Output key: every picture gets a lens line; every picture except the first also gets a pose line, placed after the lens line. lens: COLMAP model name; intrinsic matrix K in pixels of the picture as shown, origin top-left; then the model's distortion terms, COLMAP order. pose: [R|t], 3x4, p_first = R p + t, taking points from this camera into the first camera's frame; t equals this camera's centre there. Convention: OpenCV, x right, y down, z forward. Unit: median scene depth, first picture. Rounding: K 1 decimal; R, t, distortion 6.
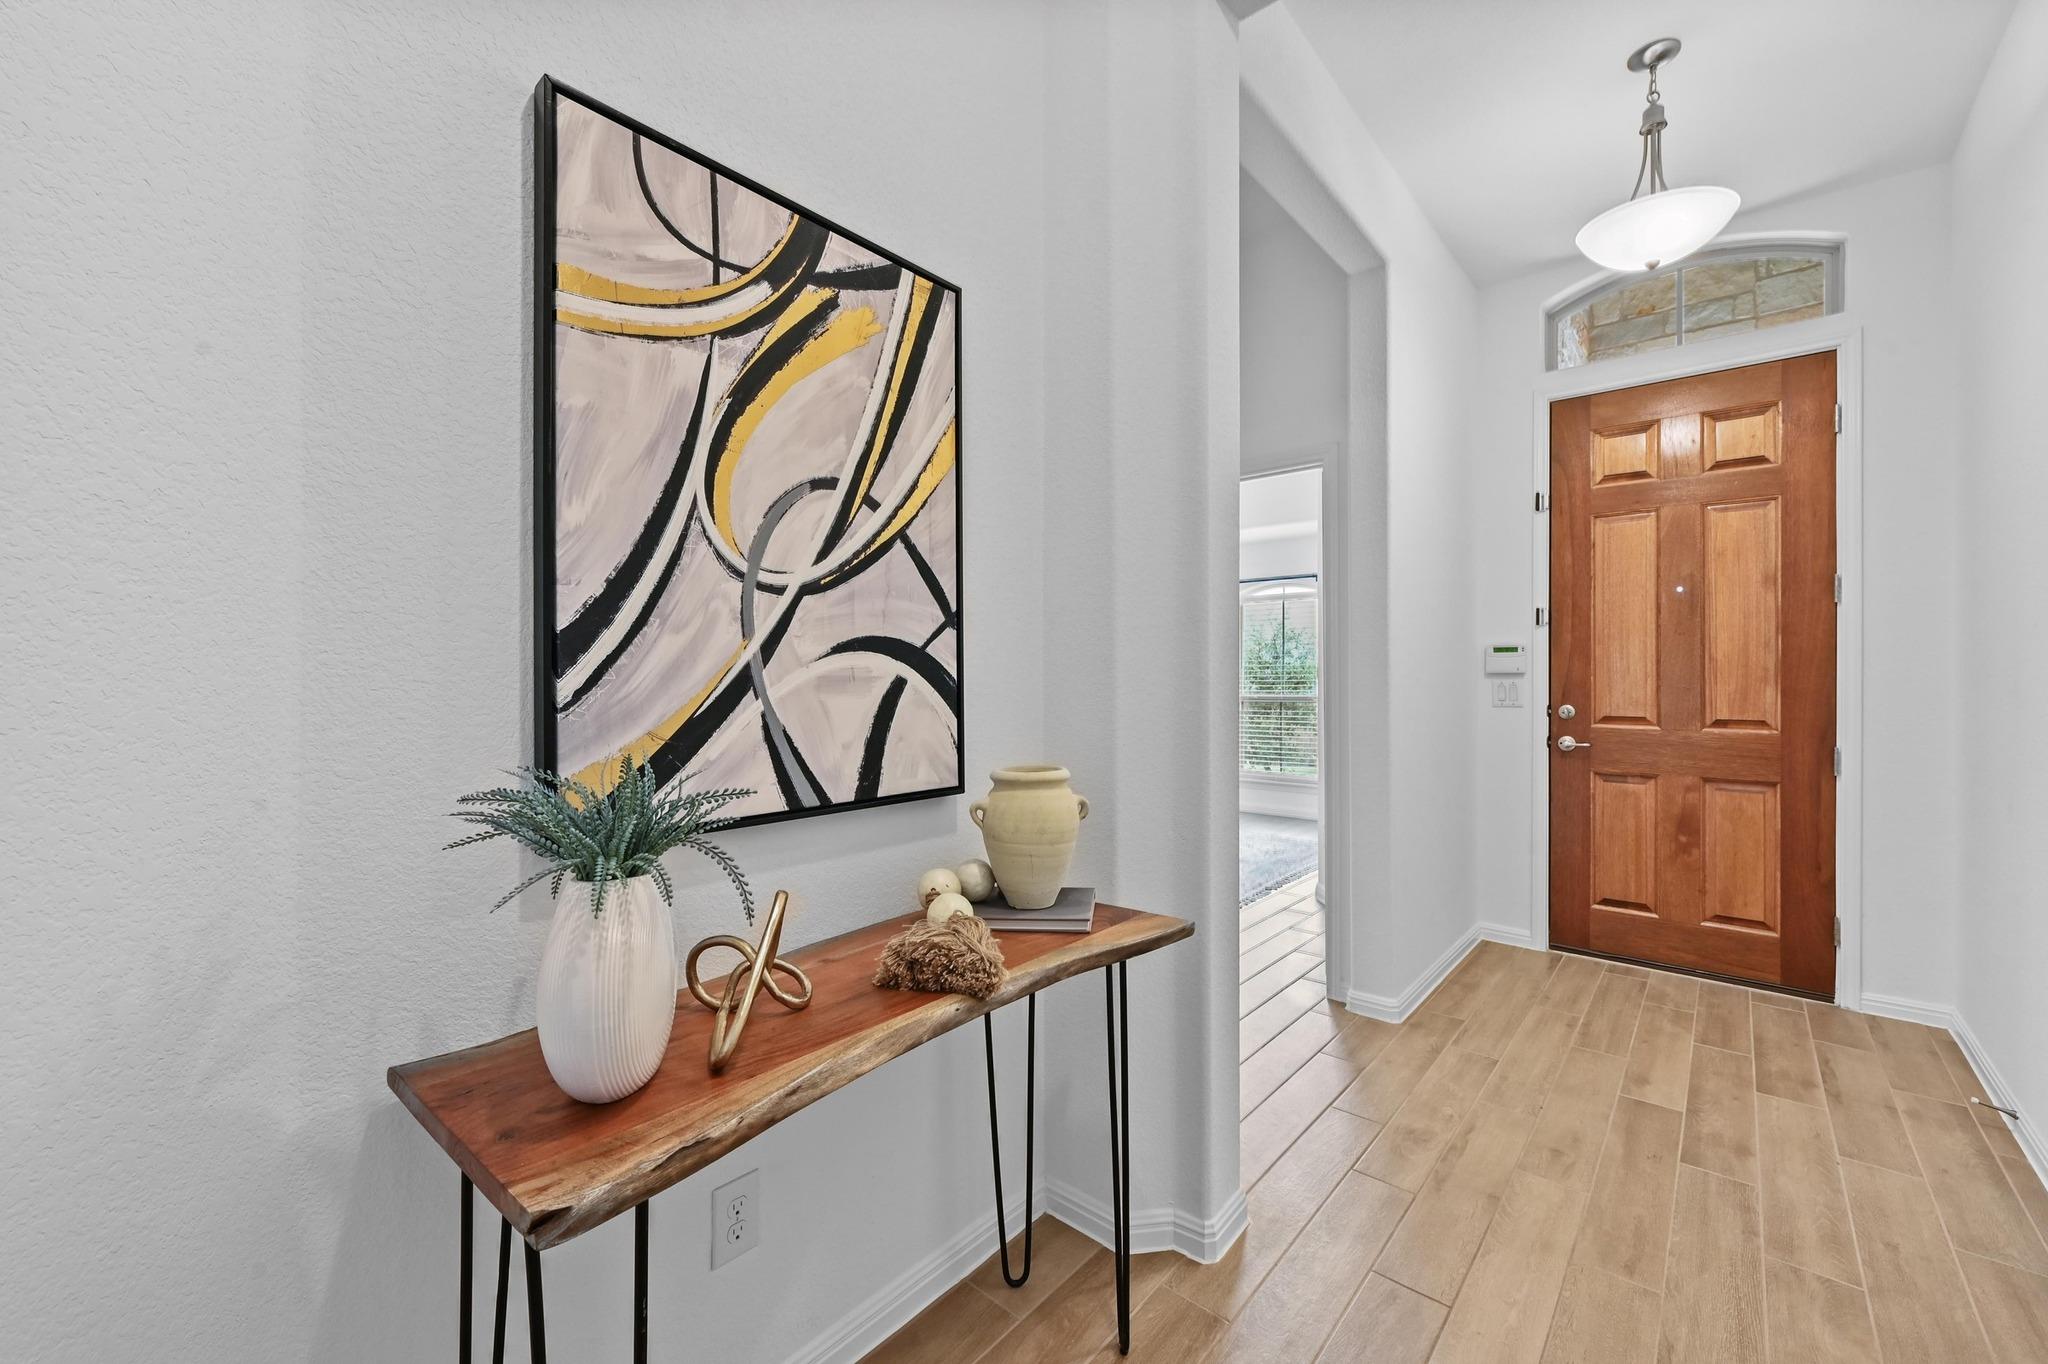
lens RADIAL K [[815.3, 0, 1024.0], [0, 815.3, 682.0], [0, 0, 1]] dist [0.000822, 0.000305]
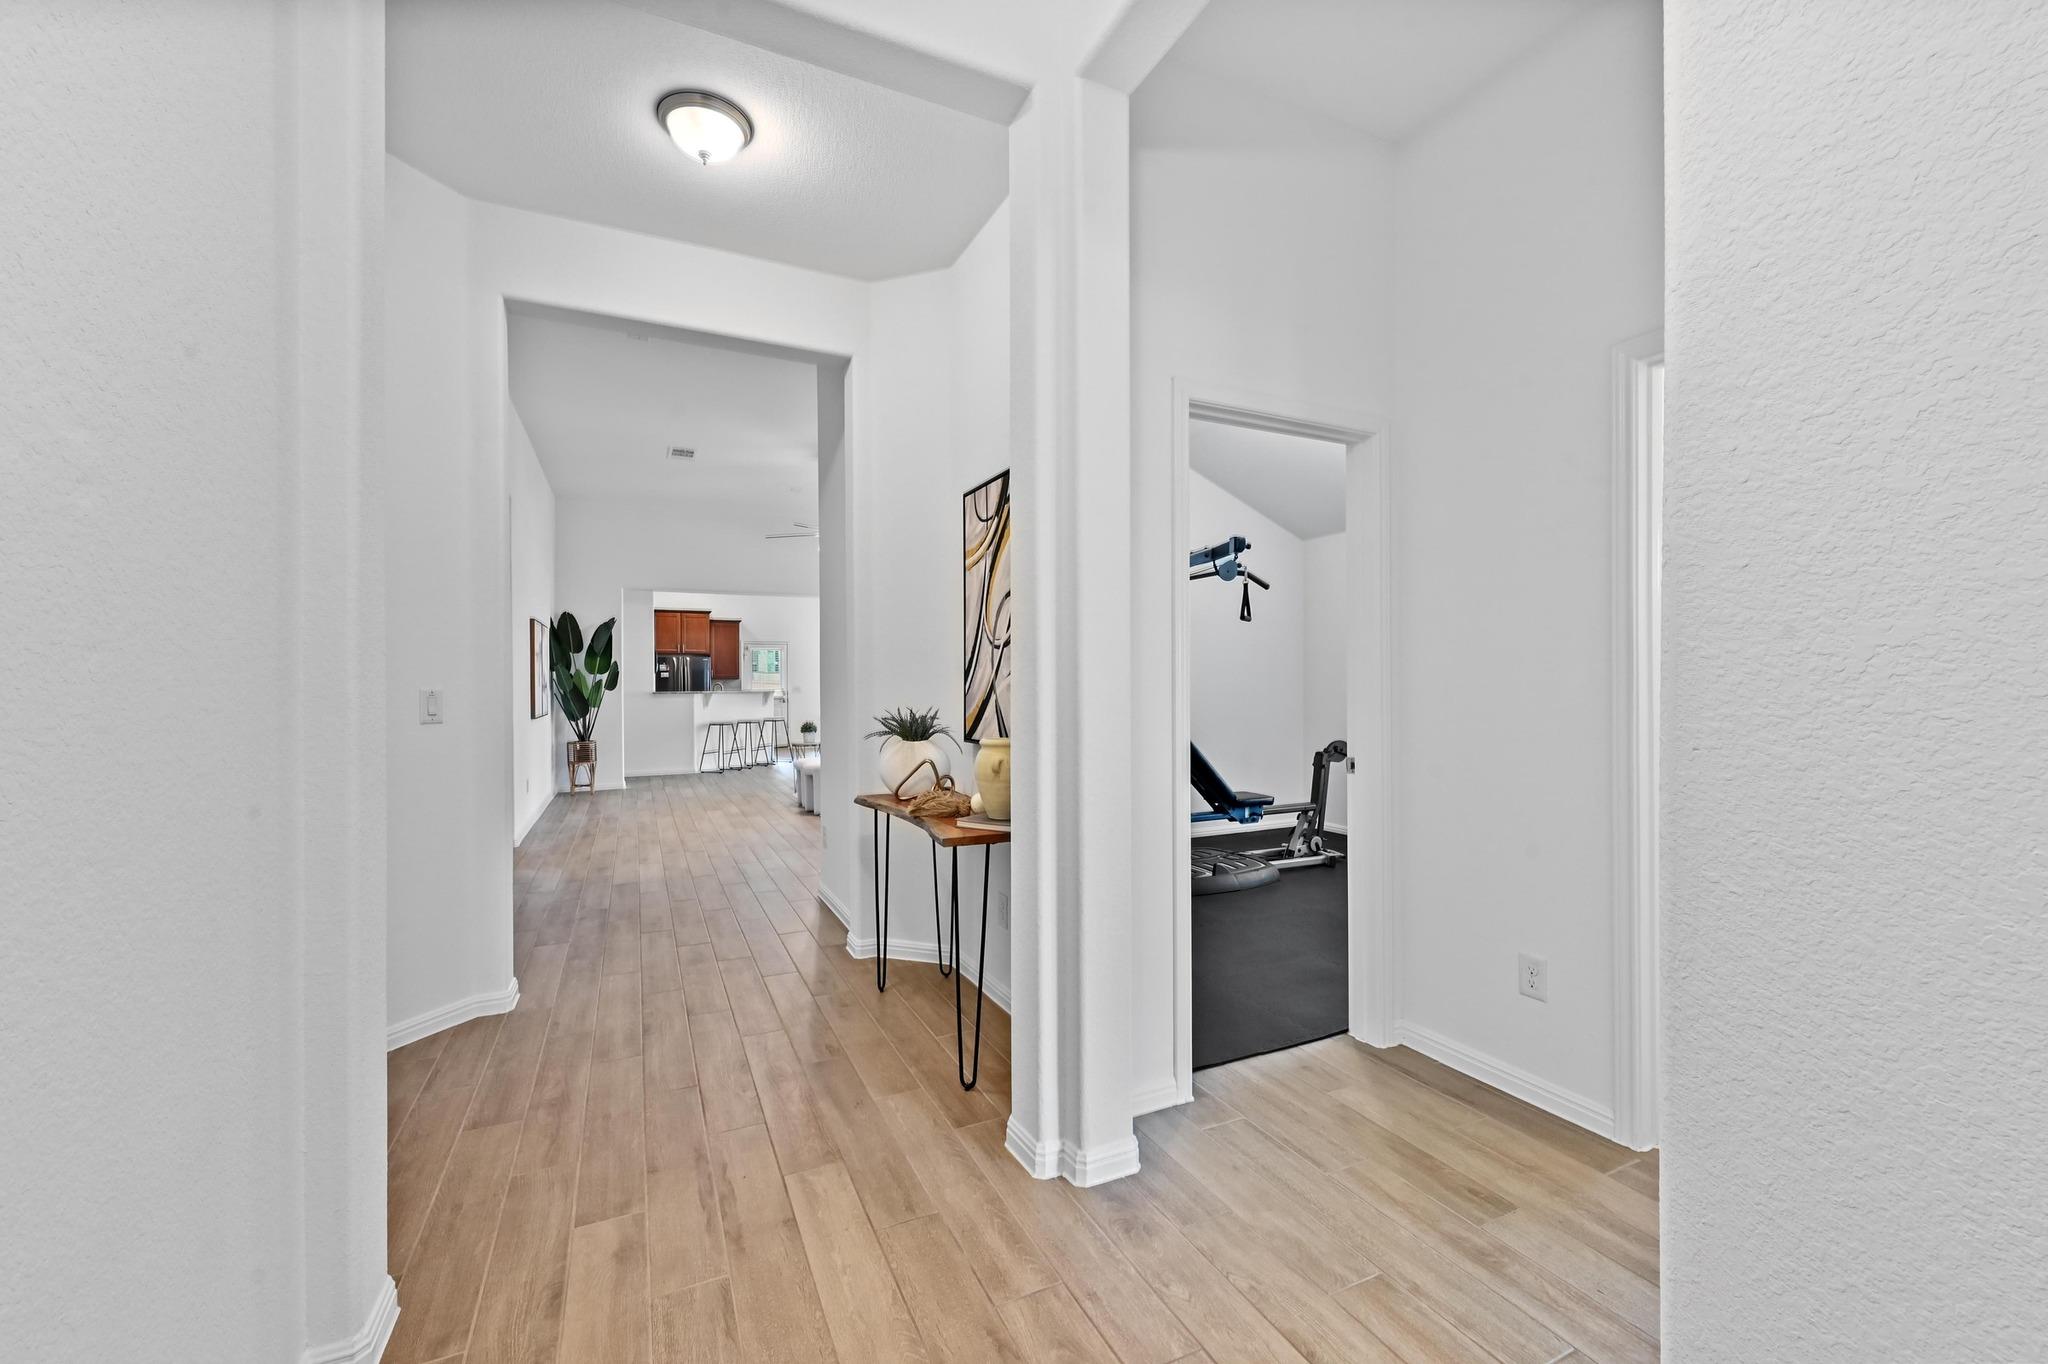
lens RADIAL K [[815.3, 0, 1024.0], [0, 815.3, 682.0], [0, 0, 1]] dist [0.000822, 0.000305]
pose [[-0.392907, 0.001410, -0.919577, 1.527540], [0.000173, 0.999999, 0.001459, -0.008060], [0.919578, 0.000414, -0.392906, 1.679086]]
